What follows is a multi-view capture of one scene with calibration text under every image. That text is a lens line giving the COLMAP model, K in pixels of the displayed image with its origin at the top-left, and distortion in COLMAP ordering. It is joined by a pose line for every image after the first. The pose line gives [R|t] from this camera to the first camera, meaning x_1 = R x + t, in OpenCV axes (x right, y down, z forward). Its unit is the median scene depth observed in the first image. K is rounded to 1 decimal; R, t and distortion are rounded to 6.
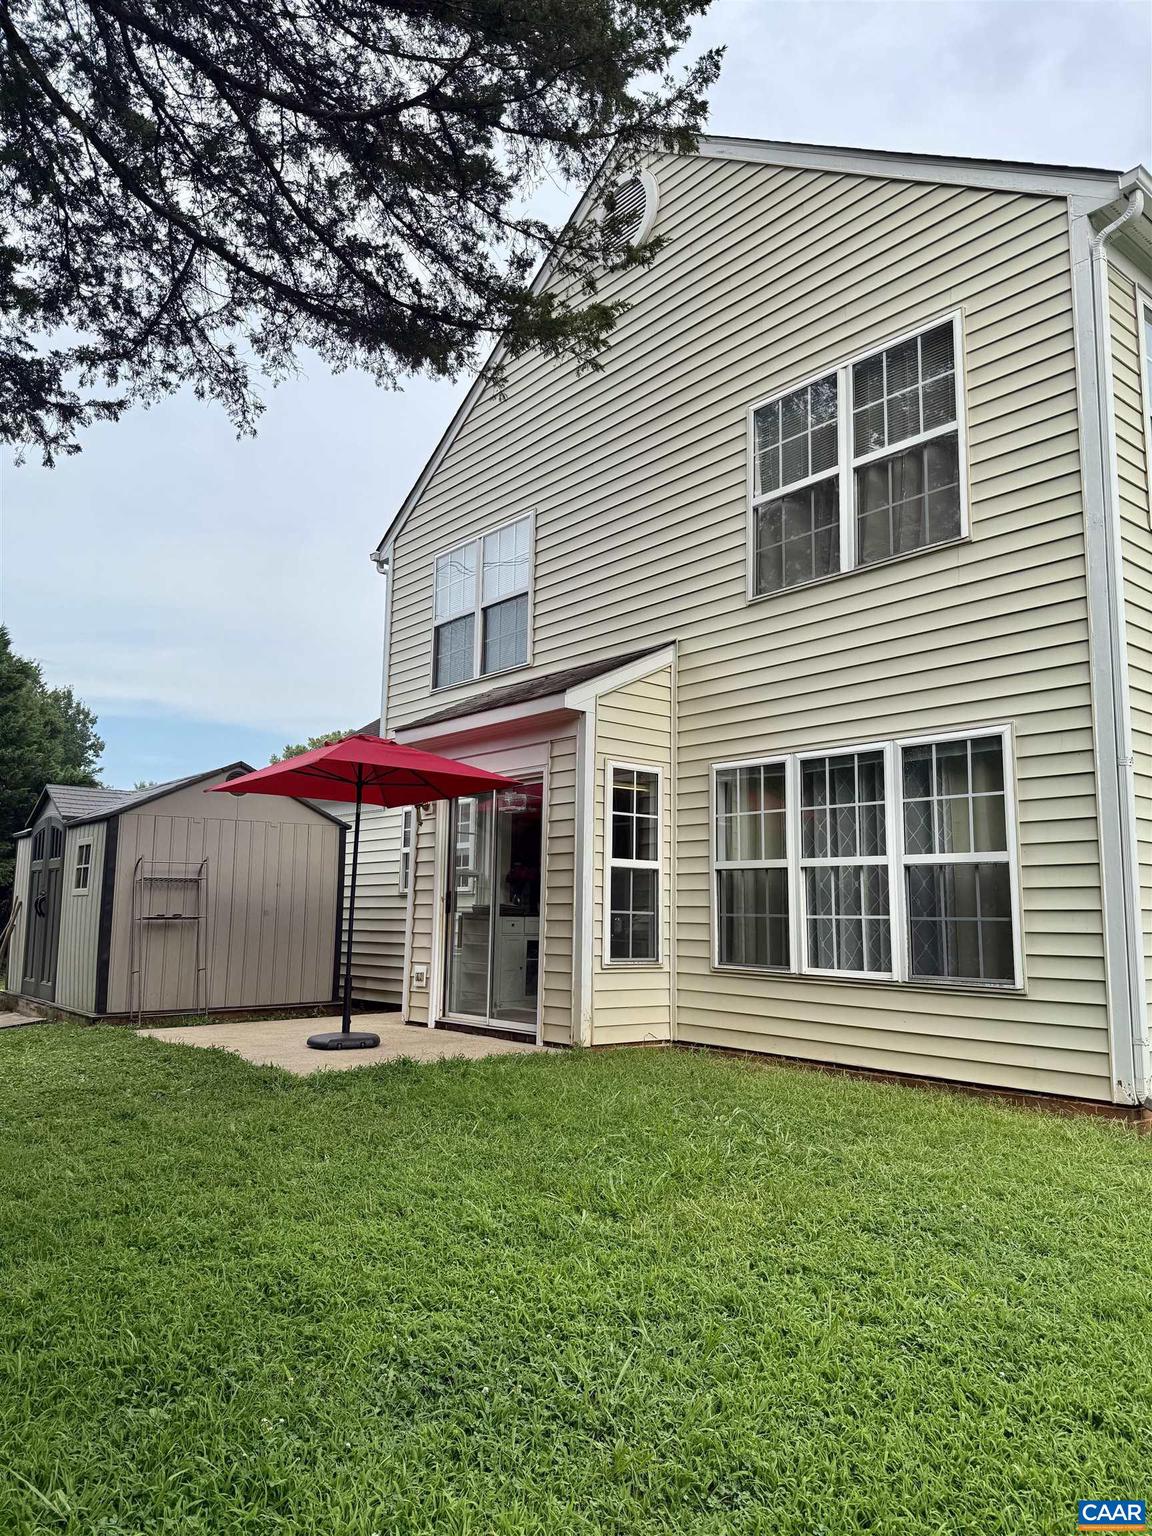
lens RADIAL K [[1081.0, 0, 581.2], [0, 1081.0, 767.9], [0, 0, 1]] dist [0.145373, -0.244181]
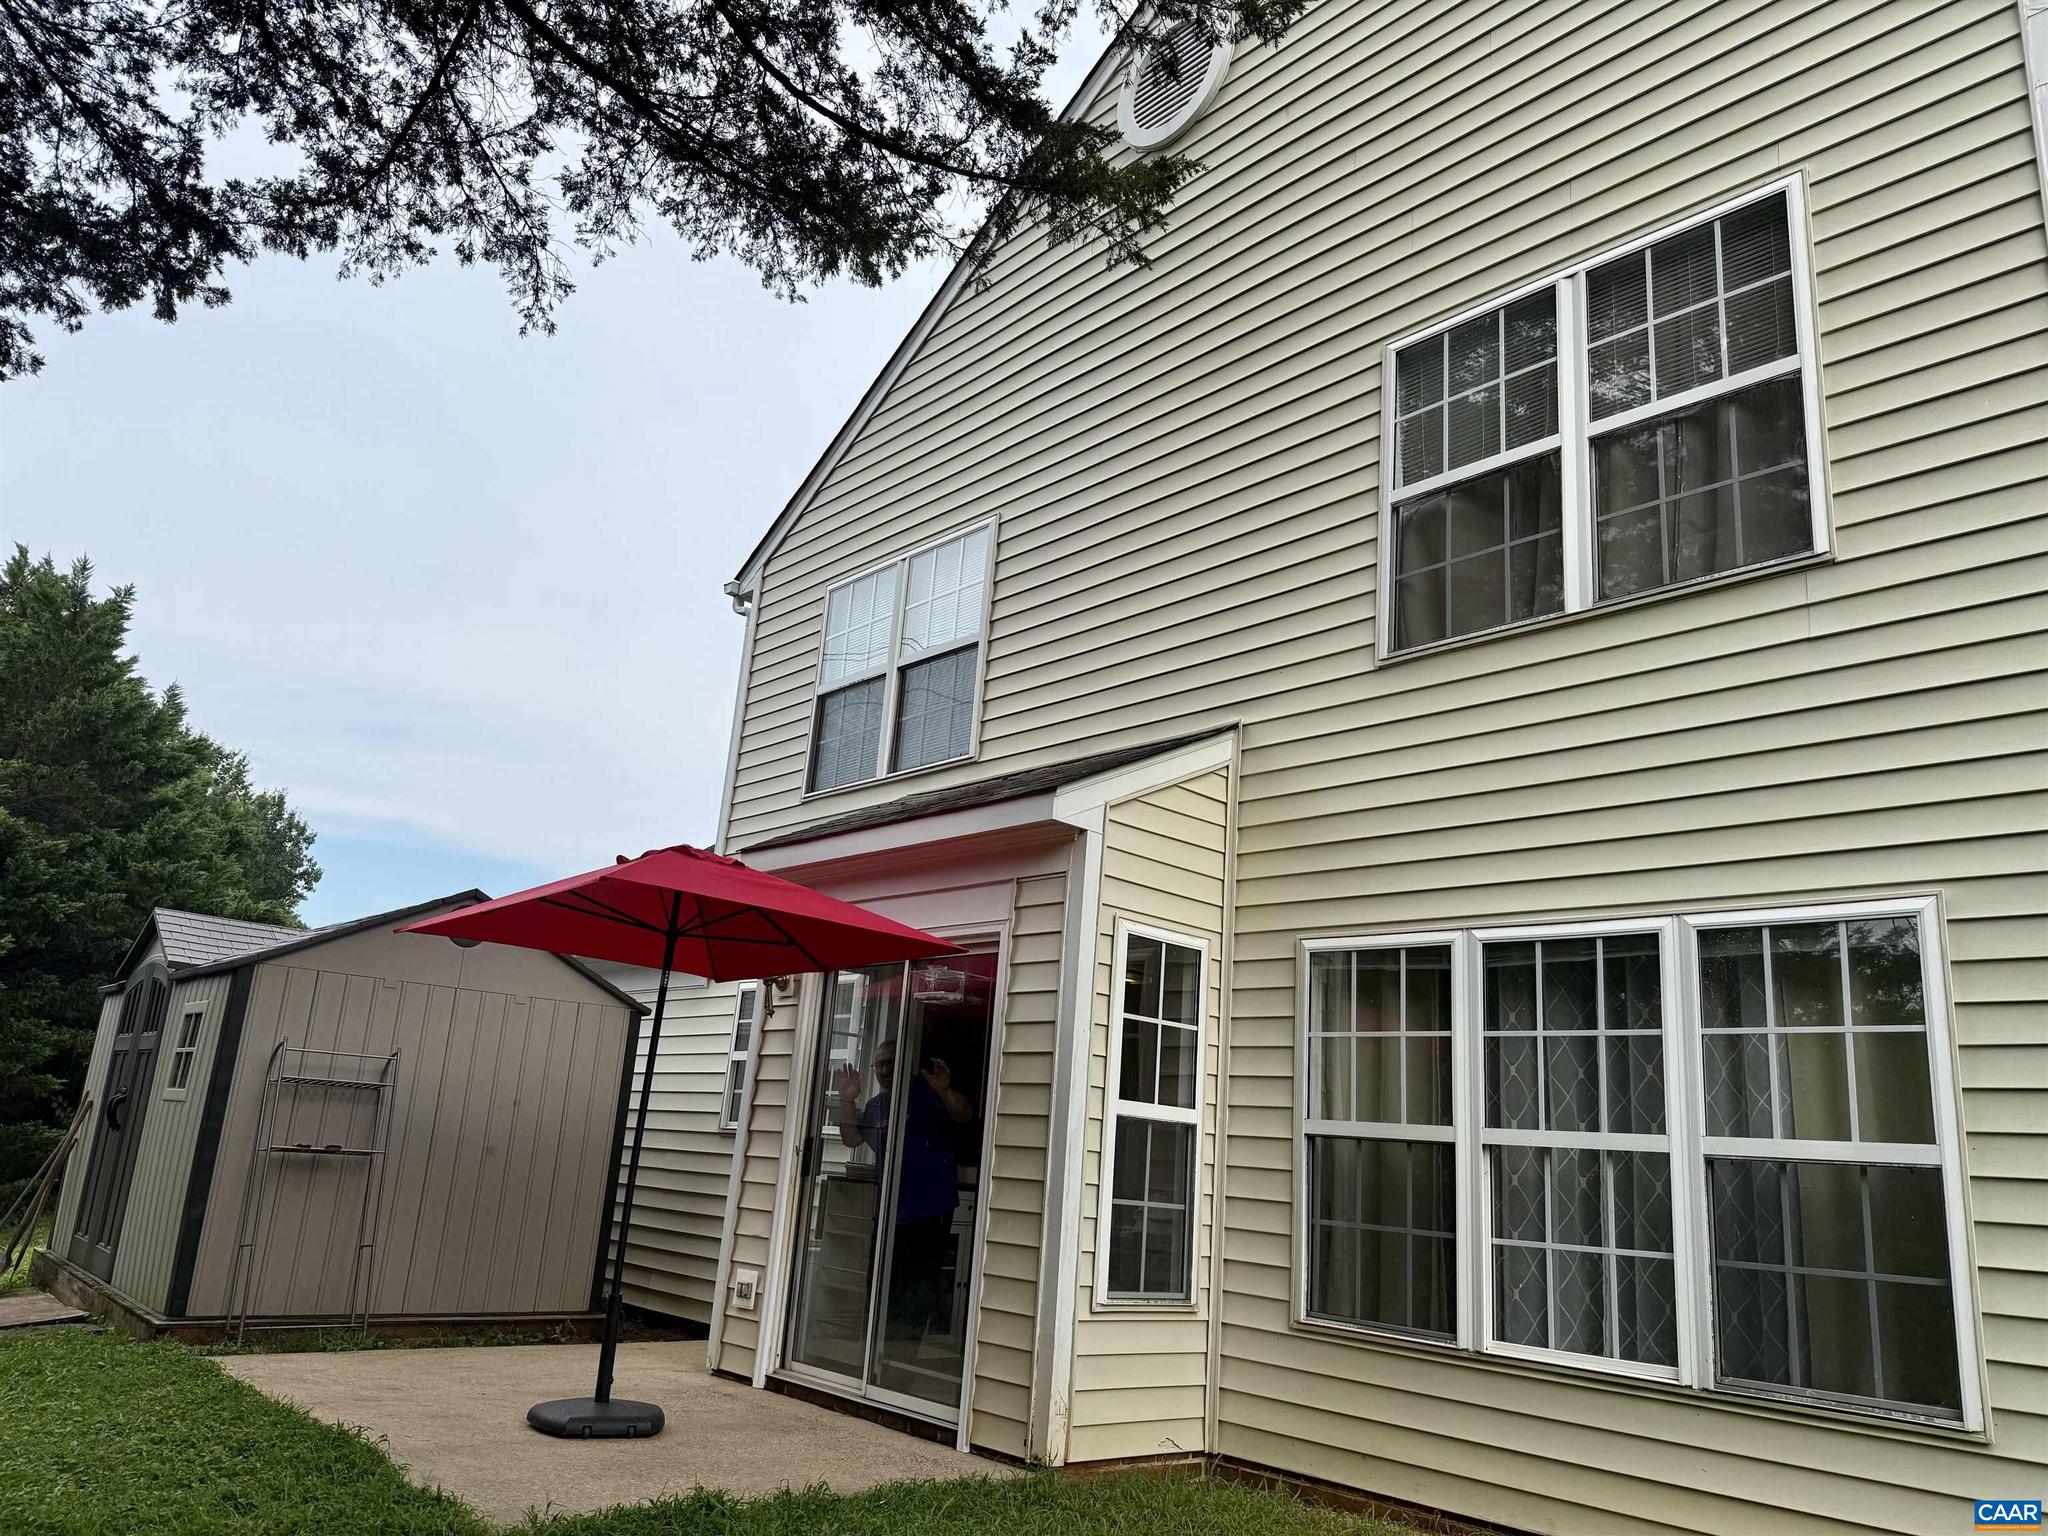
lens RADIAL K [[1470.8, 0, 1029.7], [0, 1470.8, 780.5], [0, 0, 1]] dist [0.102345, -0.154384]
pose [[0.997214, 0.070243, 0.025089, -0.044151], [-0.066876, 0.990958, -0.116314, 0.012482], [-0.033032, 0.114312, 0.992896, 0.226569]]
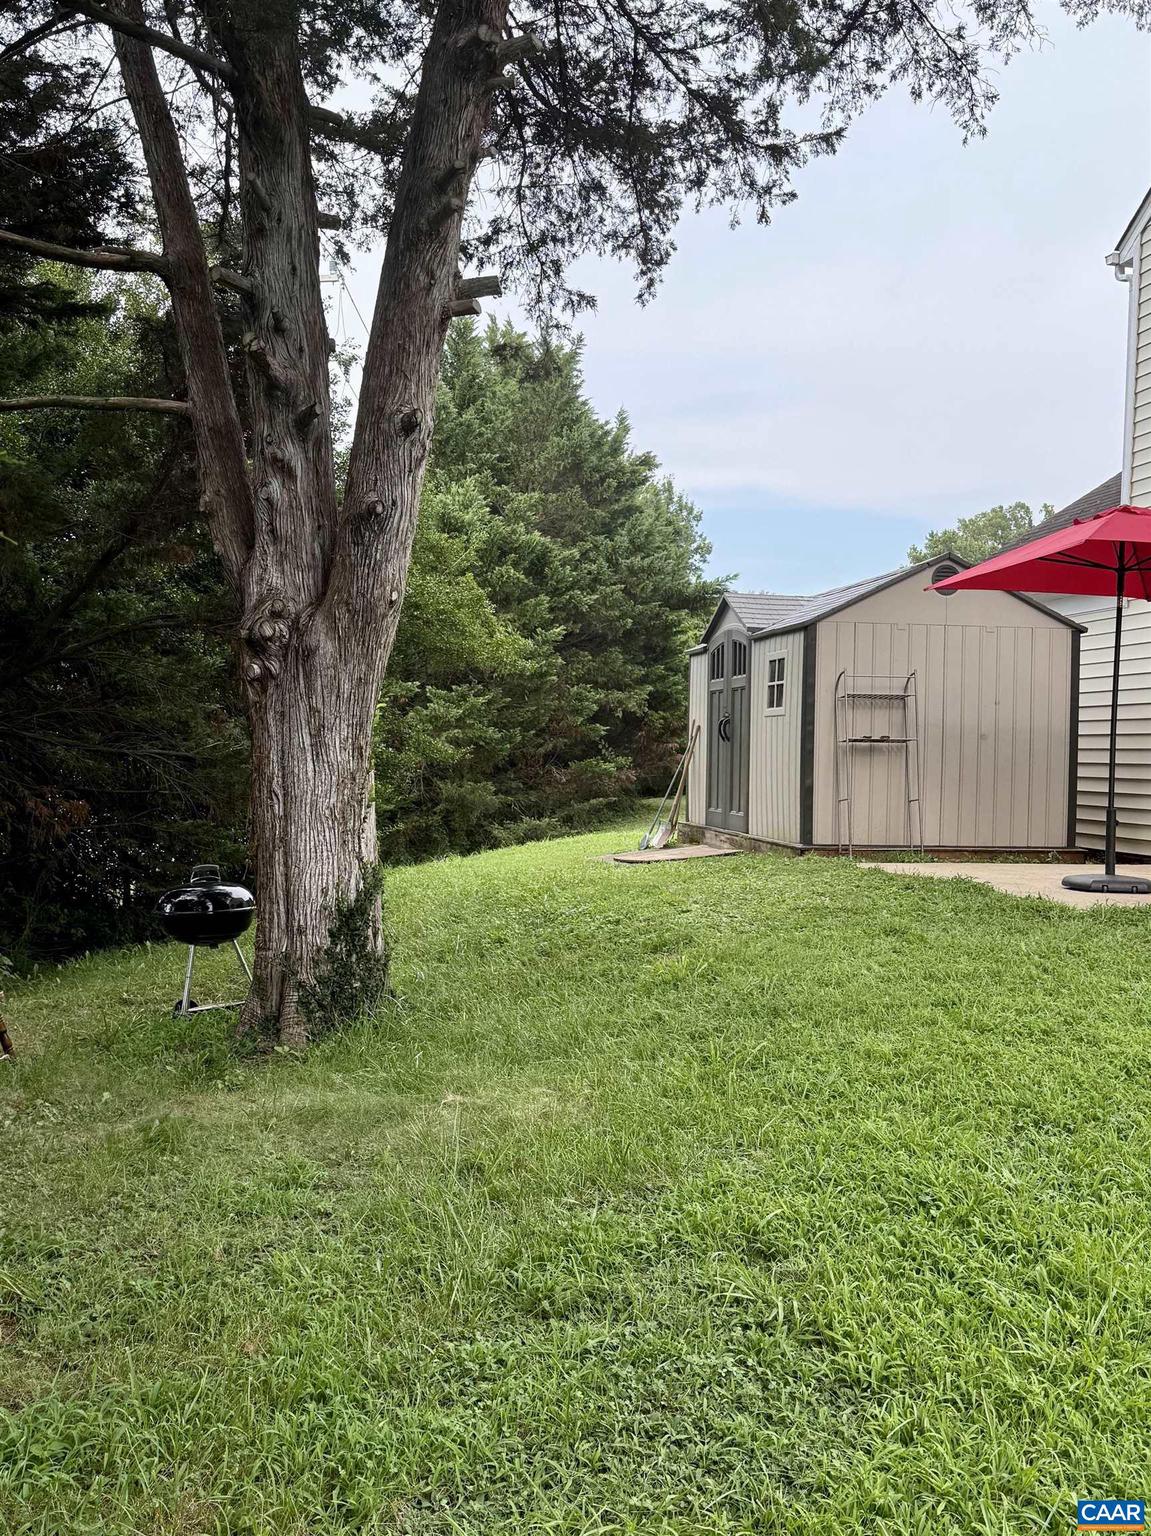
lens RADIAL K [[1475.1, 0, 575.9], [0, 1475.1, 773.2], [0, 0, 1]] dist [0.141186, -0.257676]
pose [[0.878931, 0.014183, -0.476738, -0.031202], [0.052886, 0.990496, 0.126969, 0.002297], [0.474008, -0.136810, 0.869828, -0.149050]]
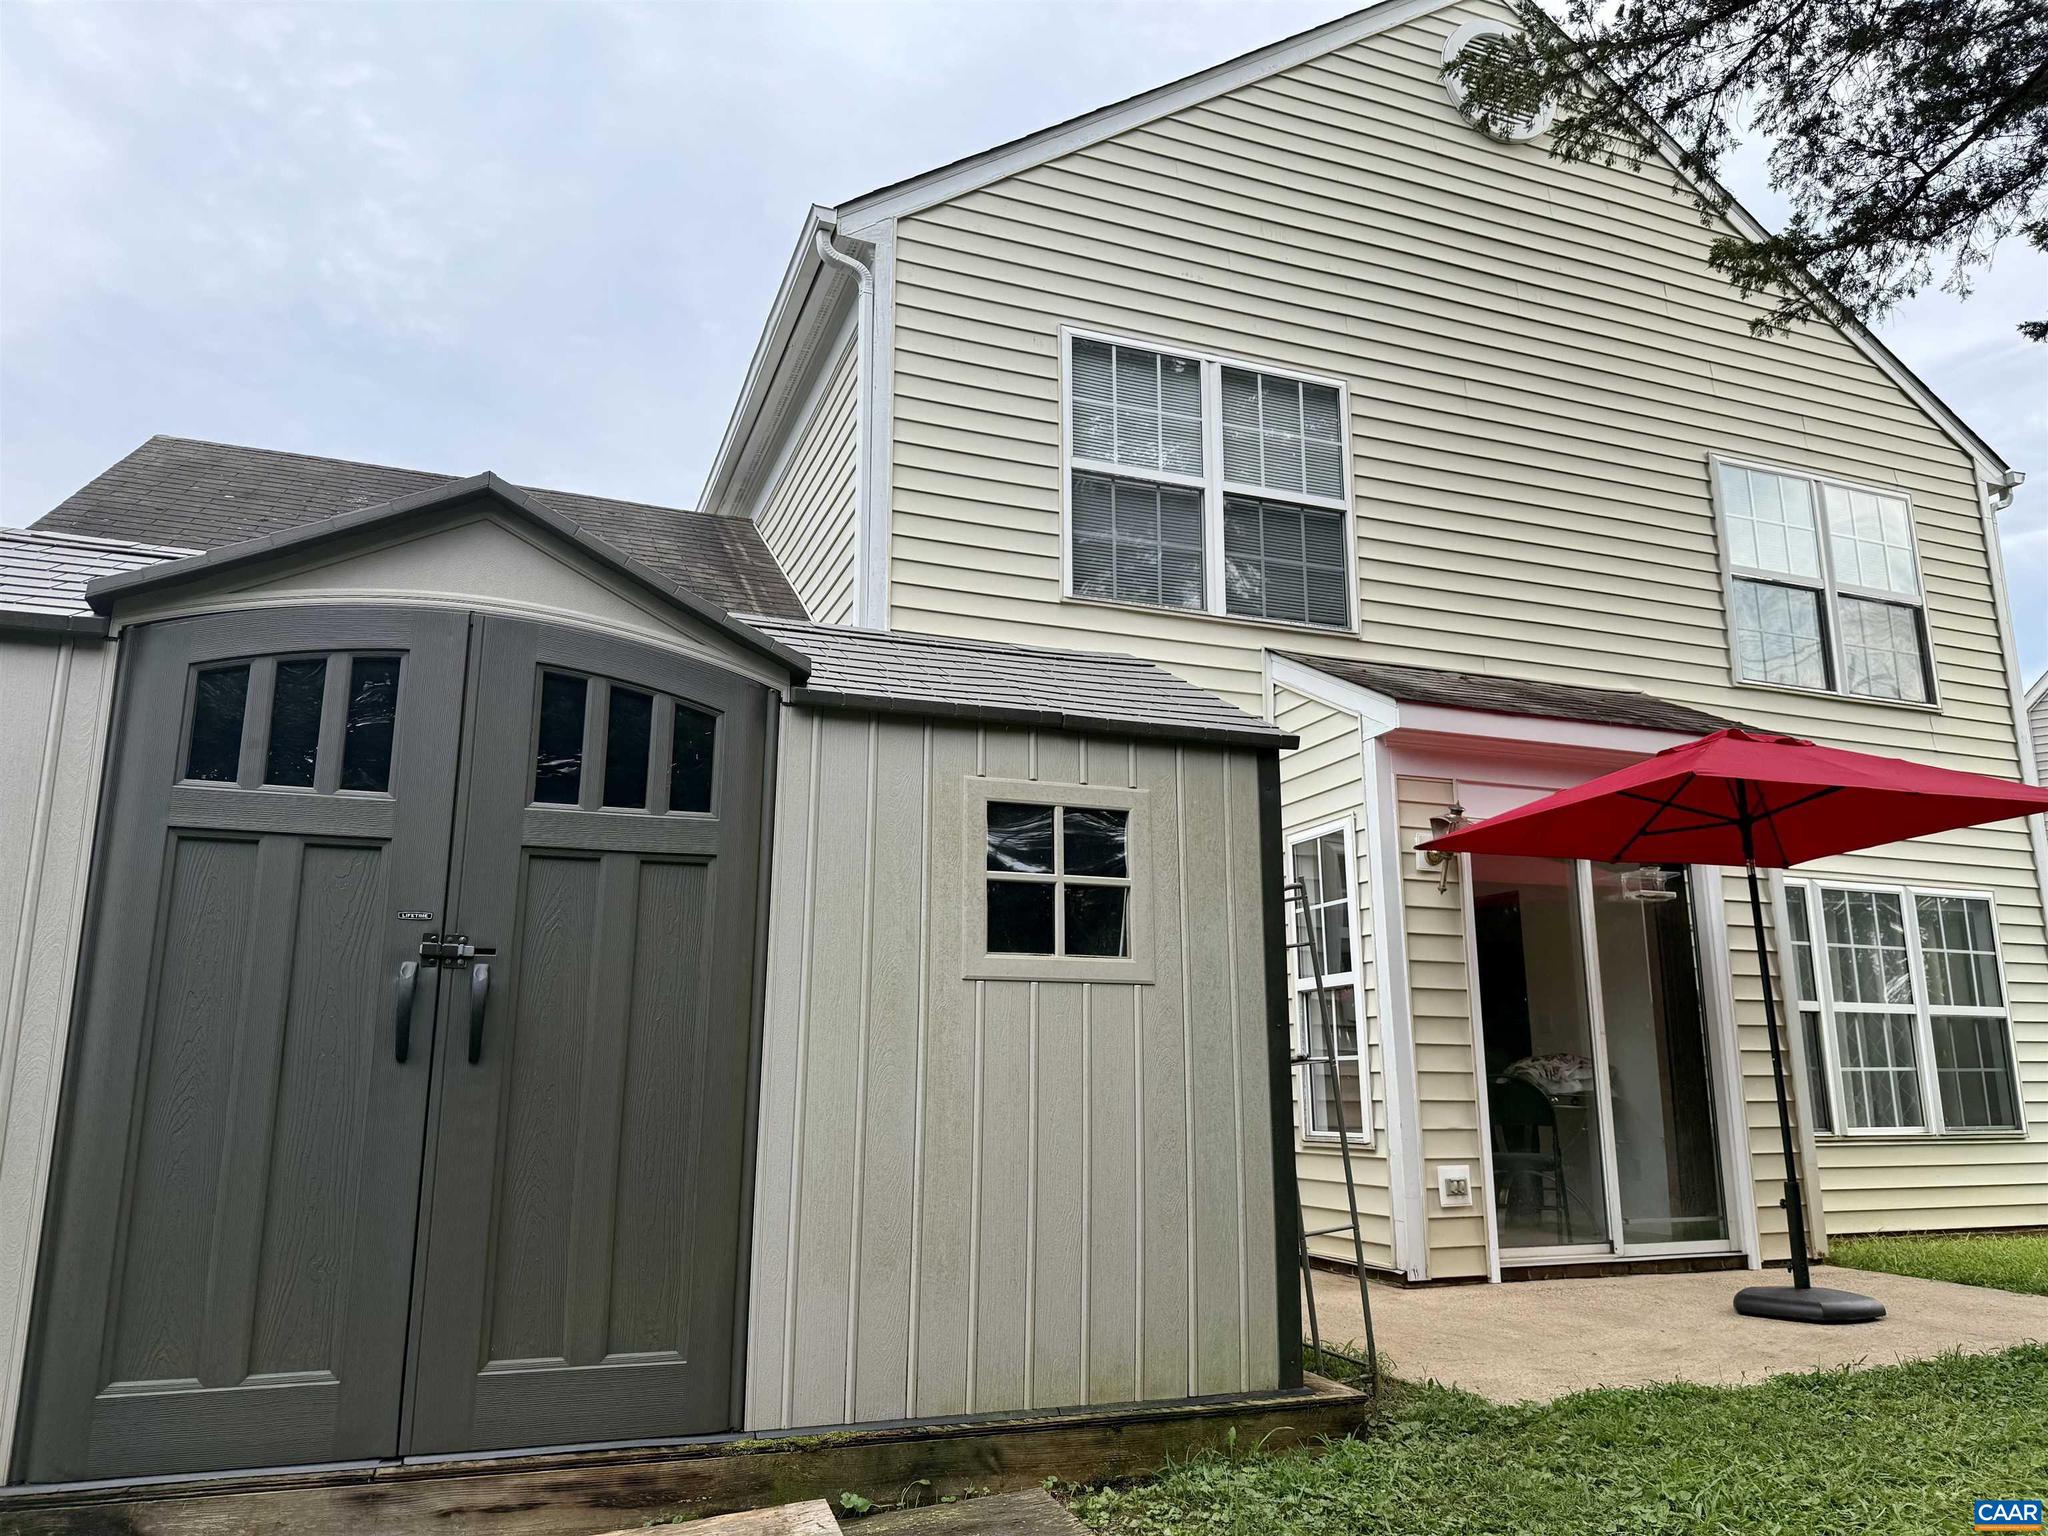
lens RADIAL K [[1395.3, 0, 949.0], [0, 1395.3, 776.3], [0, 0, 1]] dist [0.067871, -0.048860]
pose [[0.326503, 0.185367, 0.926842, -0.979803], [-0.127370, 0.980266, -0.151182, 0.147585], [-0.936575, -0.068691, 0.343670, 1.119818]]
